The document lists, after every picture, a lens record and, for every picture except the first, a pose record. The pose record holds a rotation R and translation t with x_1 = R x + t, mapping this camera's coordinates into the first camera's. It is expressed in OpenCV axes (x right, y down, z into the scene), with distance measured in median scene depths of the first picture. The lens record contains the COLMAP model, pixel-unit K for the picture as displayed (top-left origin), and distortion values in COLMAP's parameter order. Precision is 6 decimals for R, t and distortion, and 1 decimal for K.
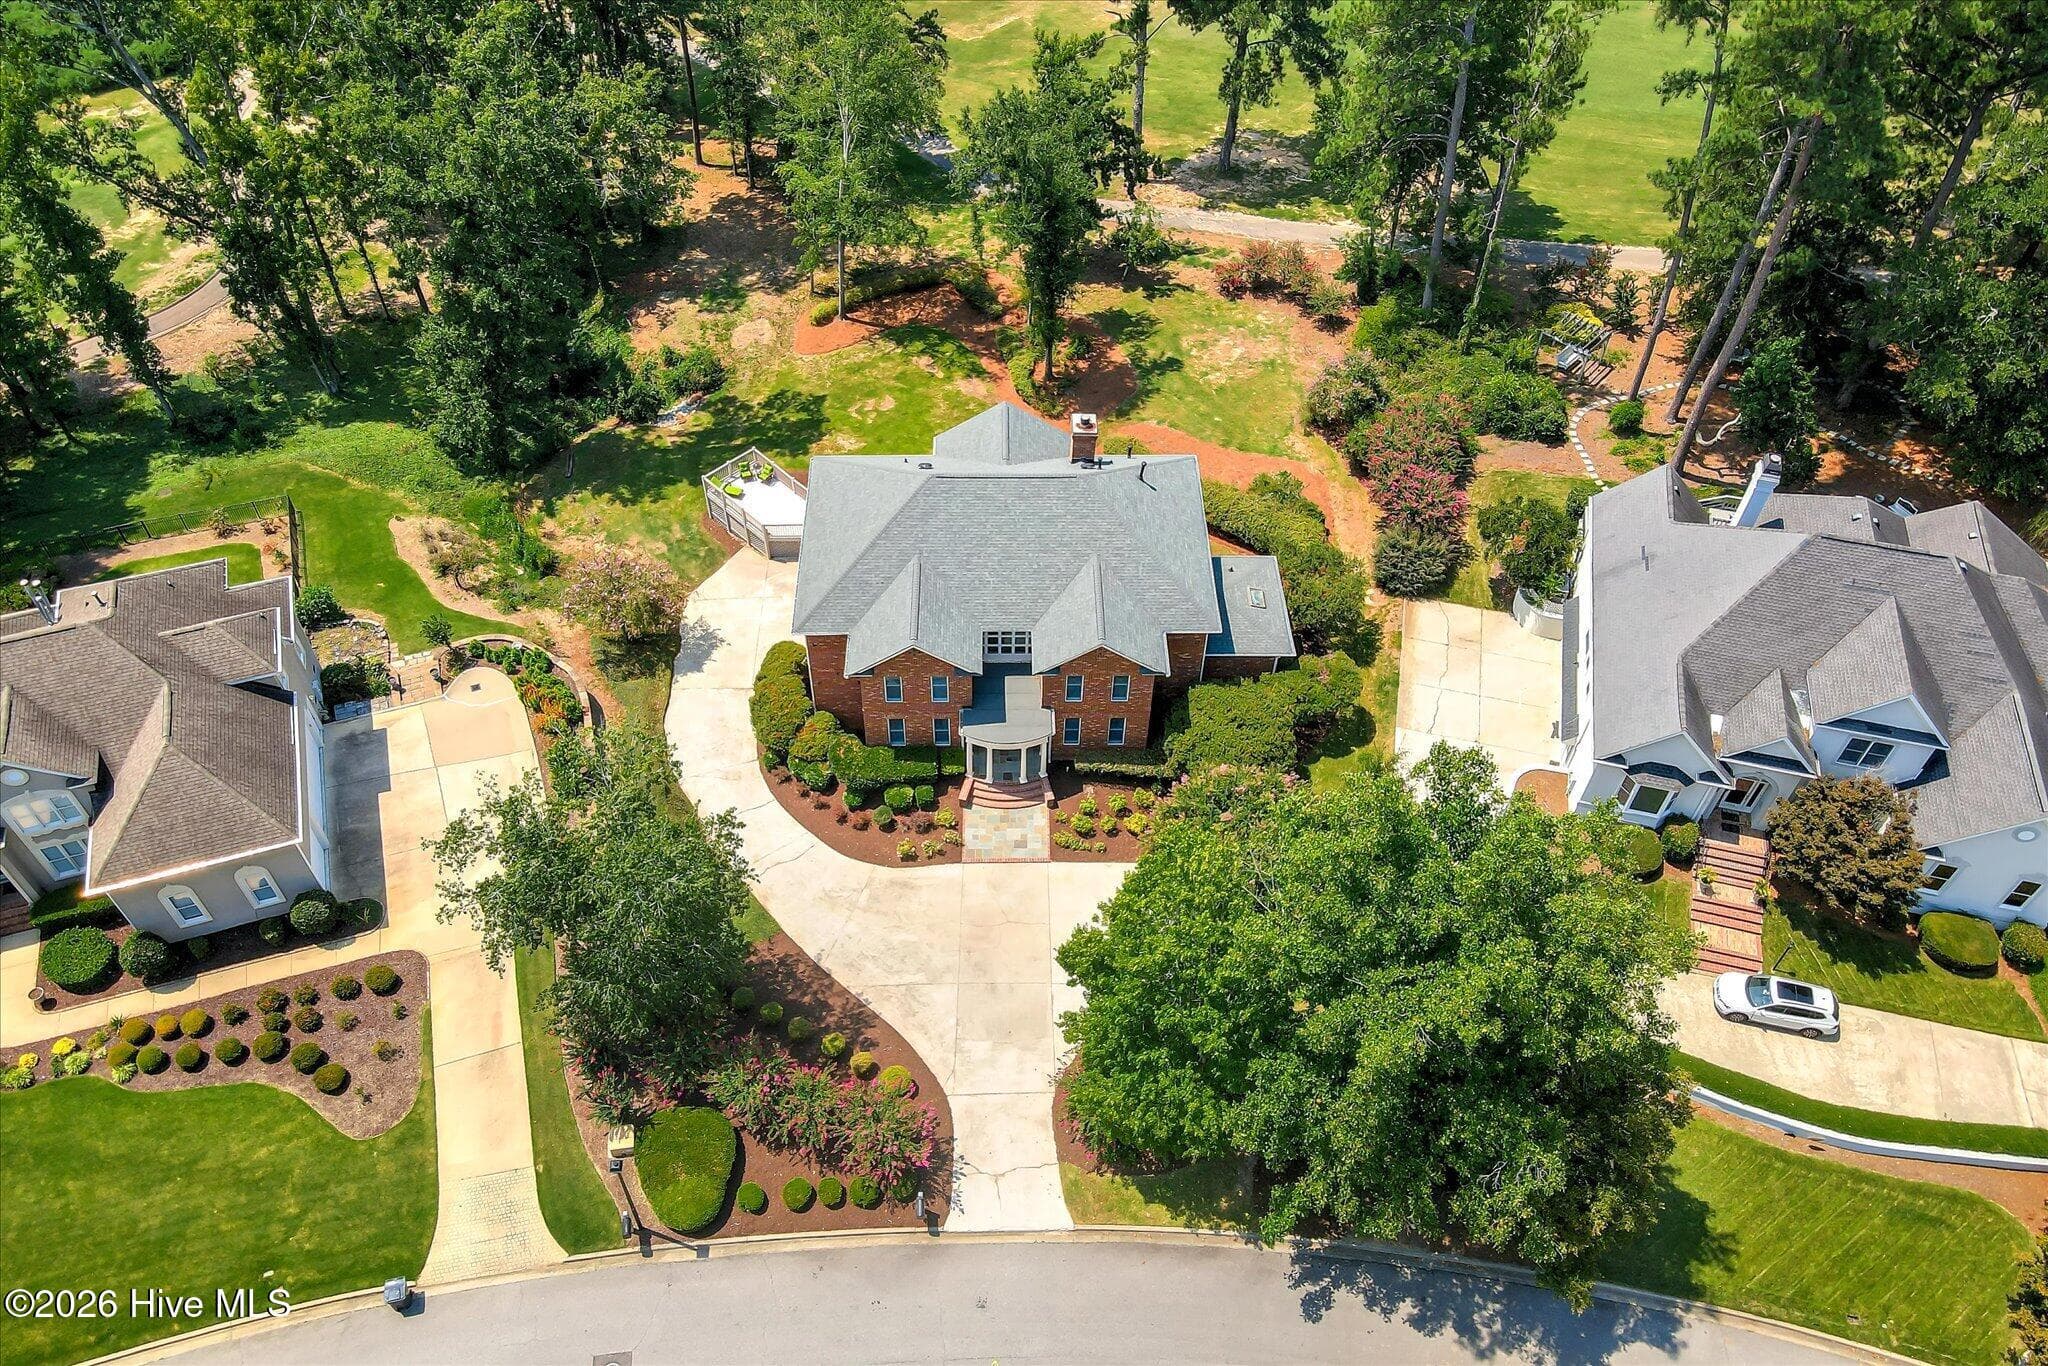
lens RADIAL K [[1486.9, 0, 1028.3], [0, 1486.9, 661.1], [0, 0, 1]] dist [0.012190, 0.010008]
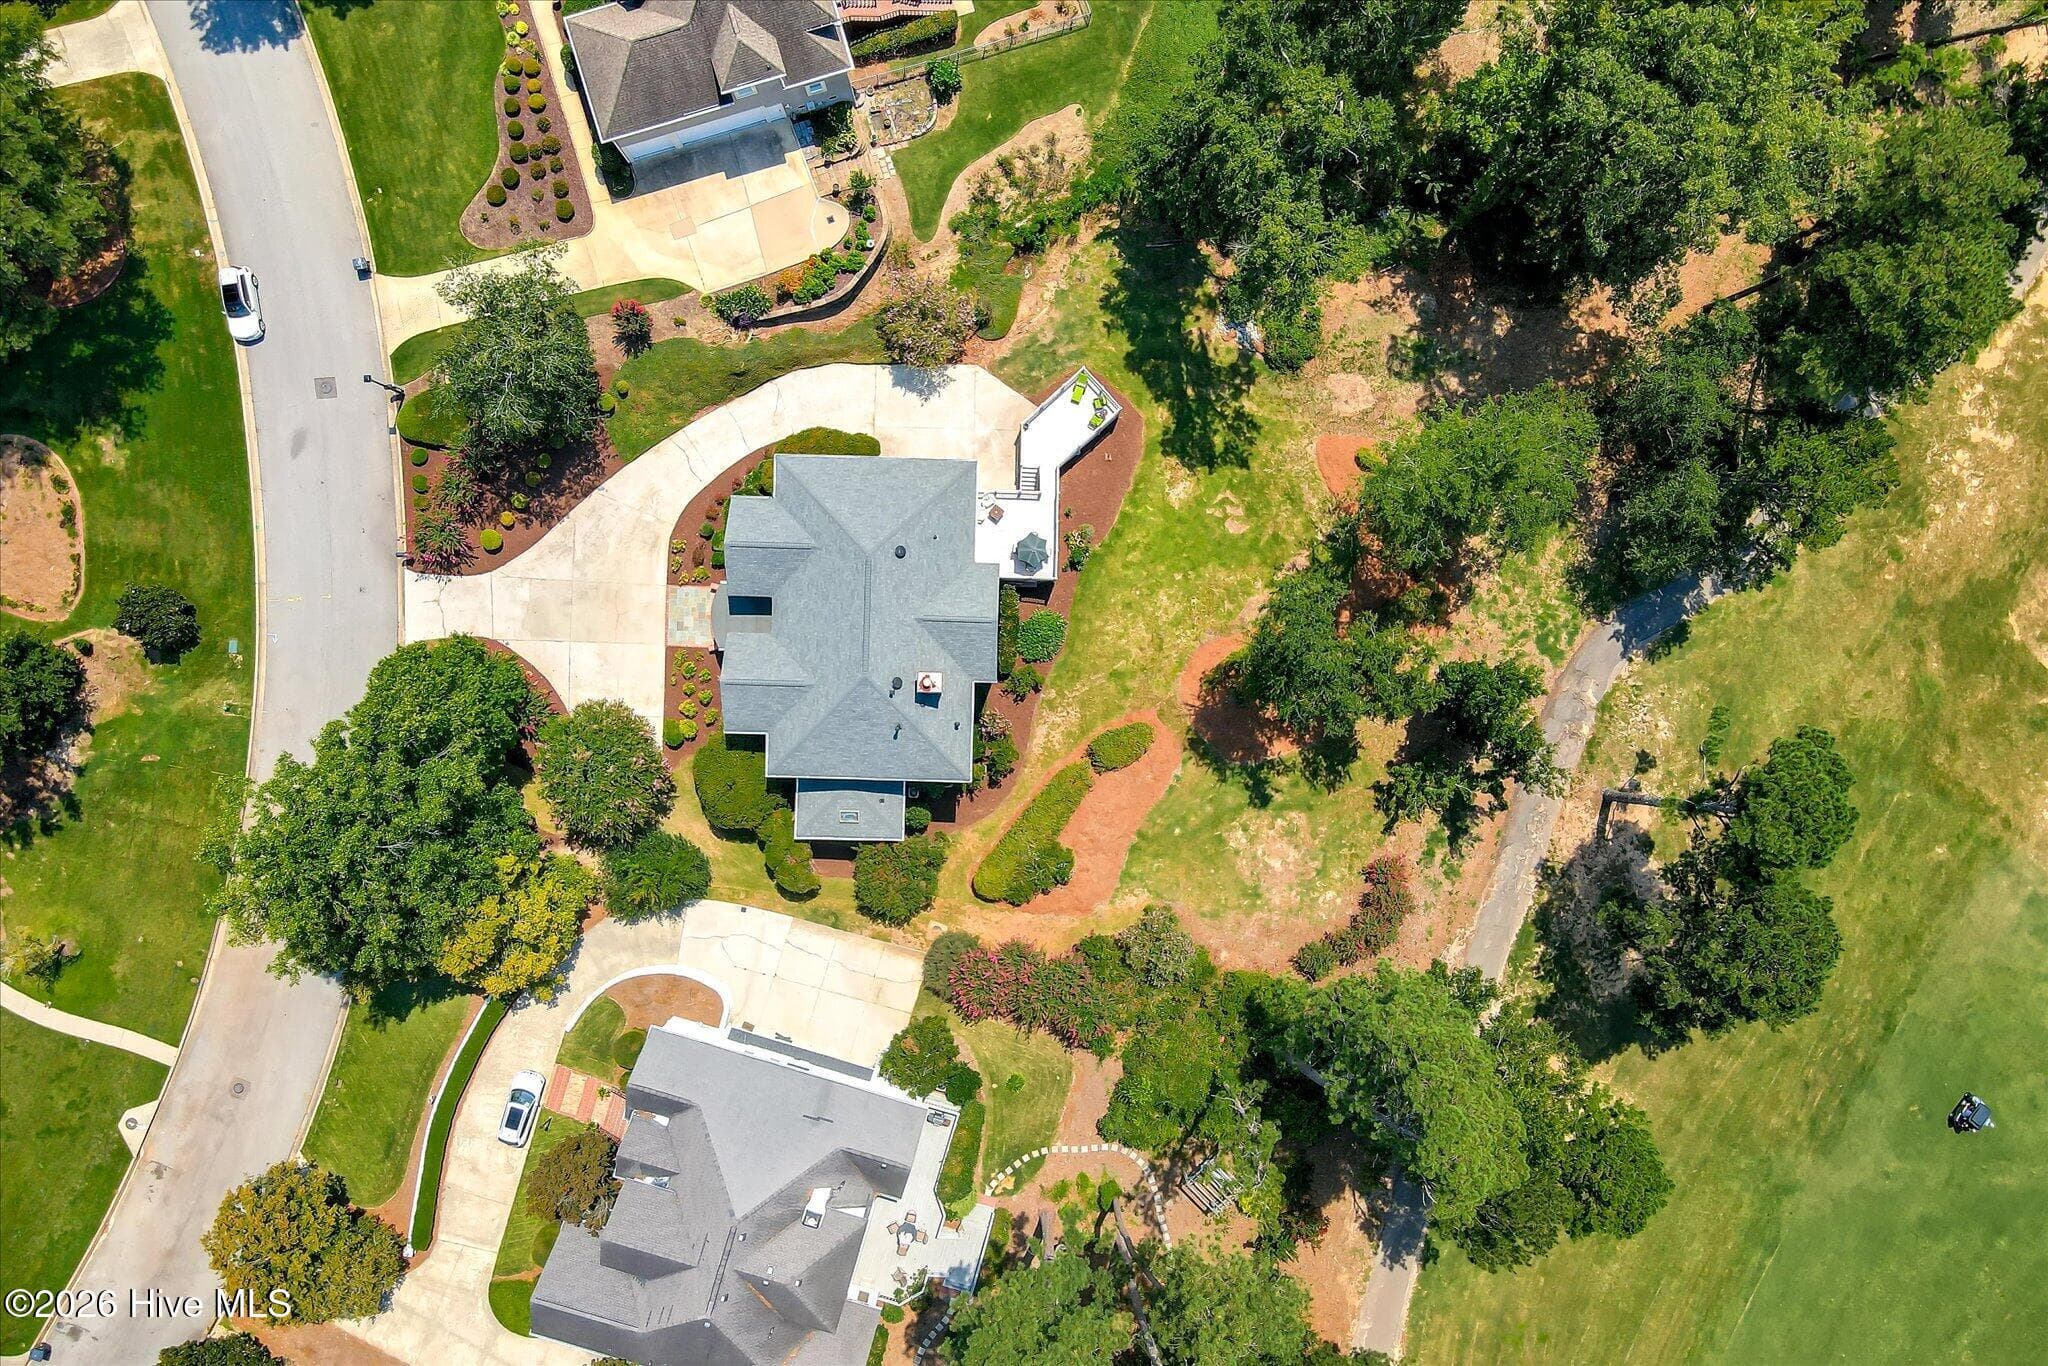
lens RADIAL K [[1522.1, 0, 1019.8], [0, 1522.1, 670.9], [0, 0, 1]] dist [0.015342, -0.000649]
pose [[-0.046674, 0.998670, -0.021909, 0.049239], [-0.754562, -0.020877, 0.655897, -0.972732], [0.654567, 0.047145, 0.754532, 0.104201]]
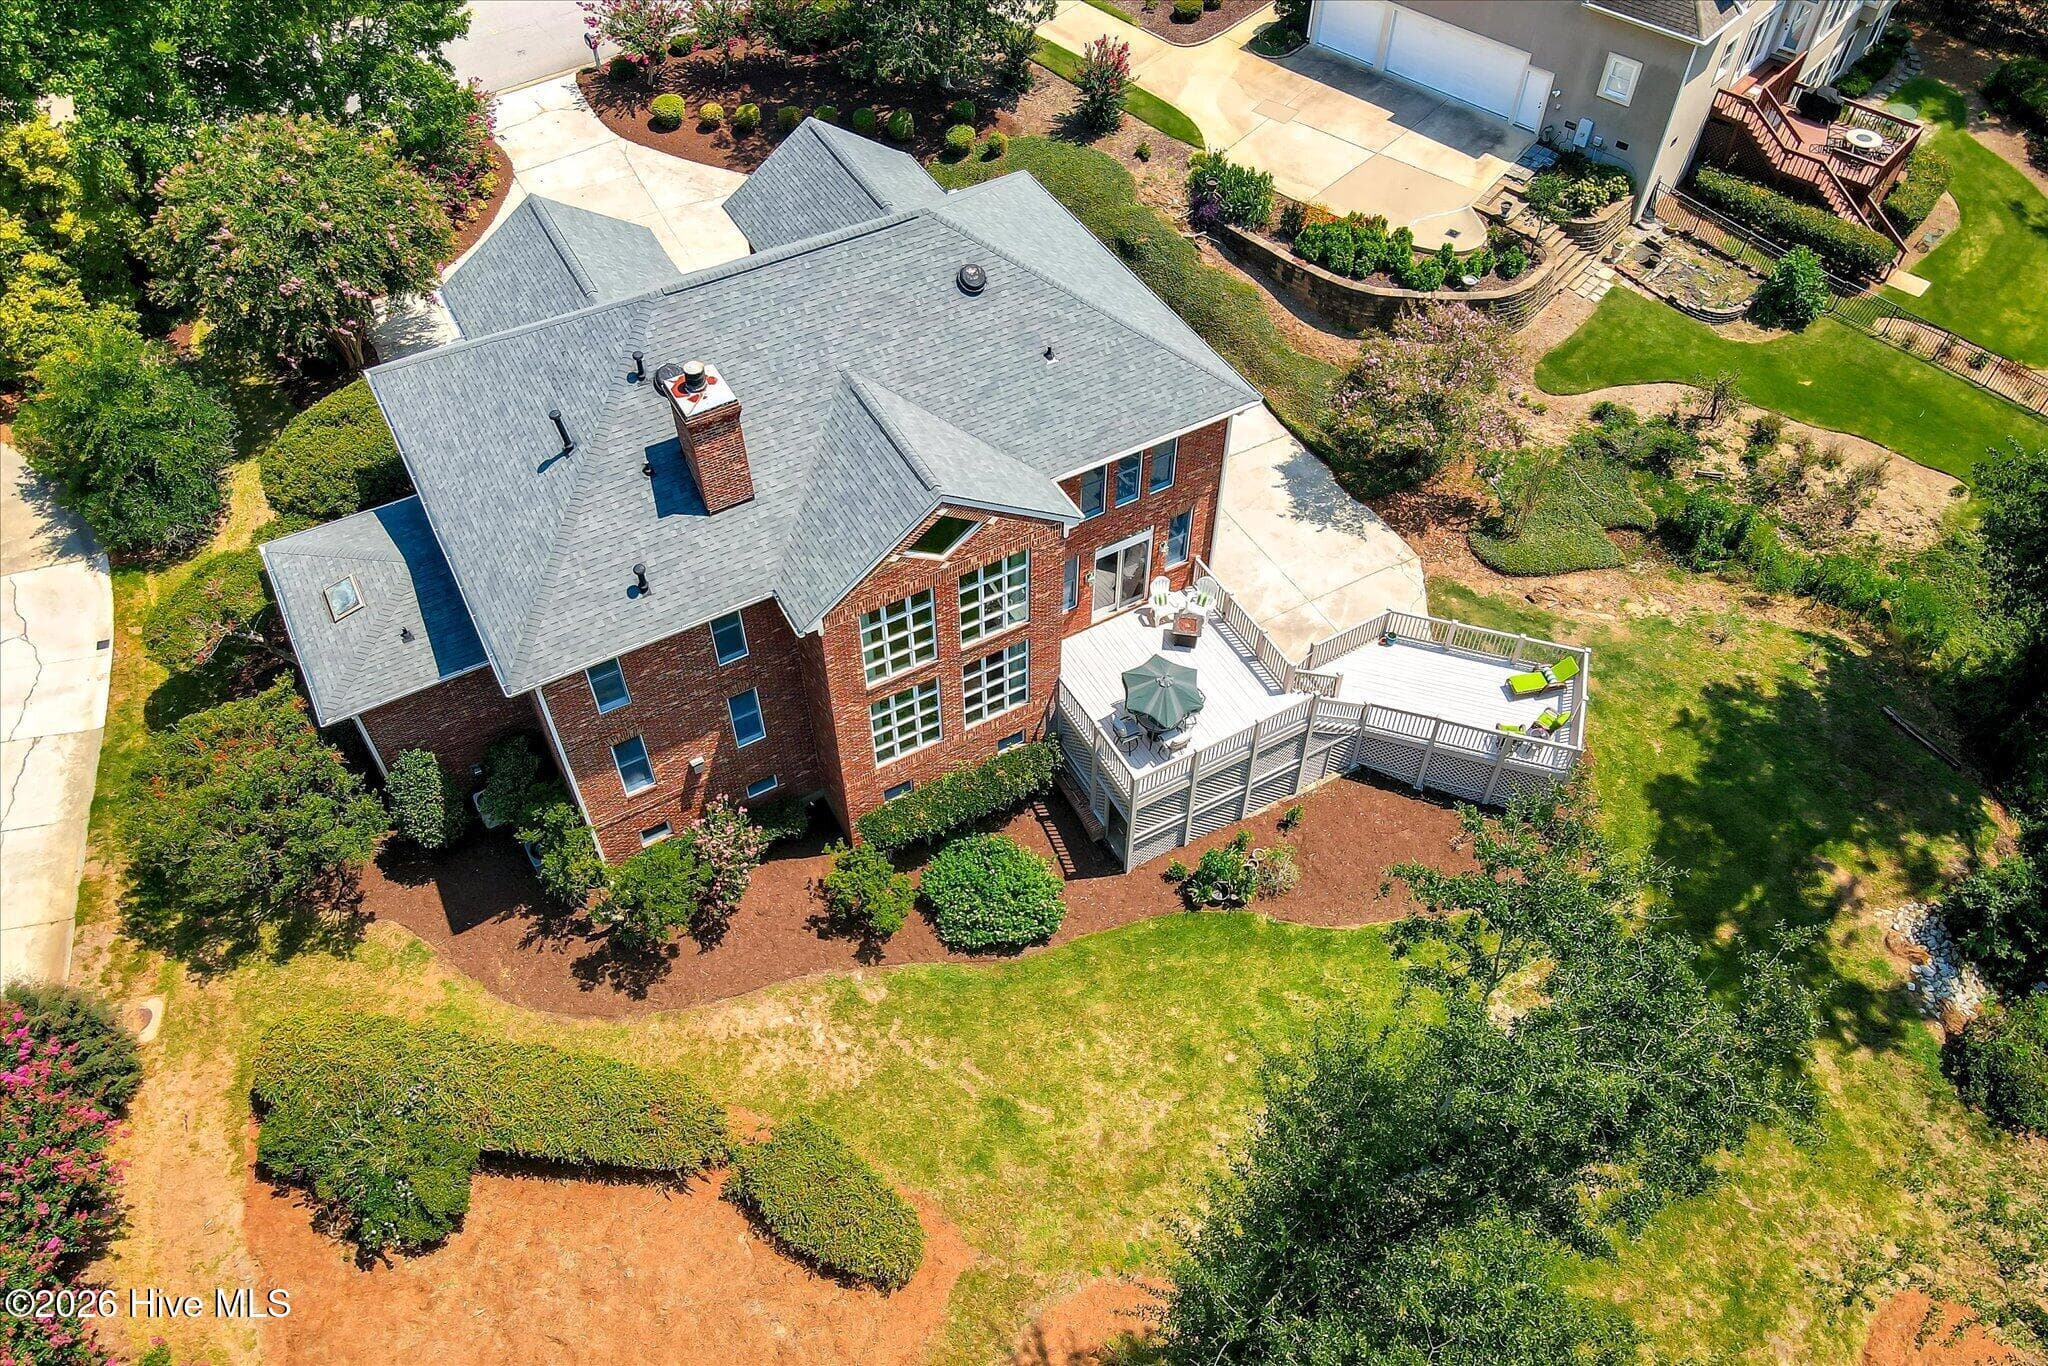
lens RADIAL K [[1522.1, 0, 1019.8], [0, 1522.1, 670.9], [0, 0, 1]] dist [0.015342, -0.000649]
pose [[-0.882589, 0.345585, -0.318758, 0.120886], [-0.357947, -0.054364, 0.932158, -0.590753], [0.304811, 0.936811, 0.171683, 0.975474]]
